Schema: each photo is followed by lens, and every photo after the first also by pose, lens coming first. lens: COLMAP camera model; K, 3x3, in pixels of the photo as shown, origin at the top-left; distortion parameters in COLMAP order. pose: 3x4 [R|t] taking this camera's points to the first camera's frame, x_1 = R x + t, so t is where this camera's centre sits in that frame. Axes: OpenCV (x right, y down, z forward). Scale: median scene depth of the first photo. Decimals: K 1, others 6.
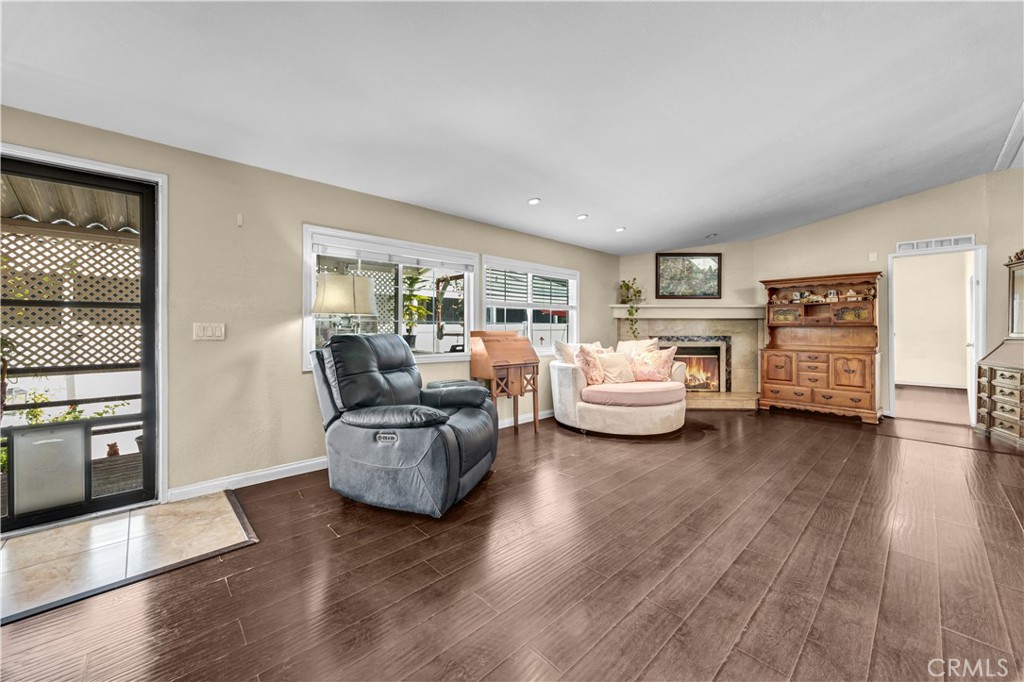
lens RADIAL K [[398.4, 0, 517.7], [0, 398.4, 324.7], [0, 0, 1]] dist [-0.002802, 0.000767]
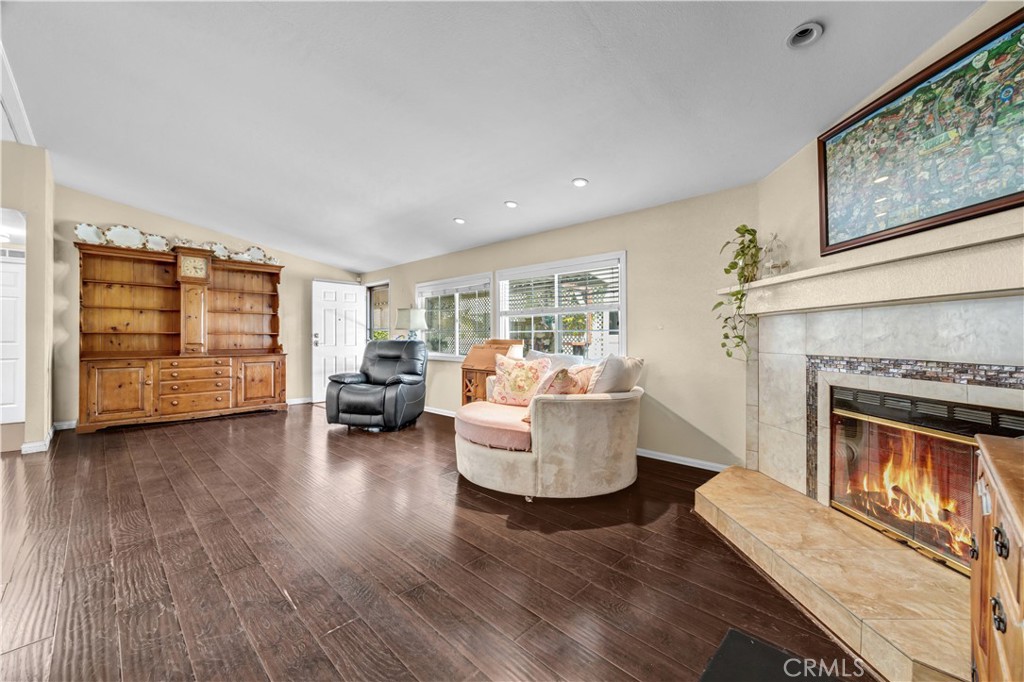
lens RADIAL K [[416.9, 0, 513.3], [0, 416.9, 337.9], [0, 0, 1]] dist [-0.000614, -0.000349]
pose [[0.015651, -0.001524, -0.999876, 1.020401], [0.010784, 0.999941, -0.001355, 0.013232], [0.999819, -0.010761, 0.015666, 0.963009]]
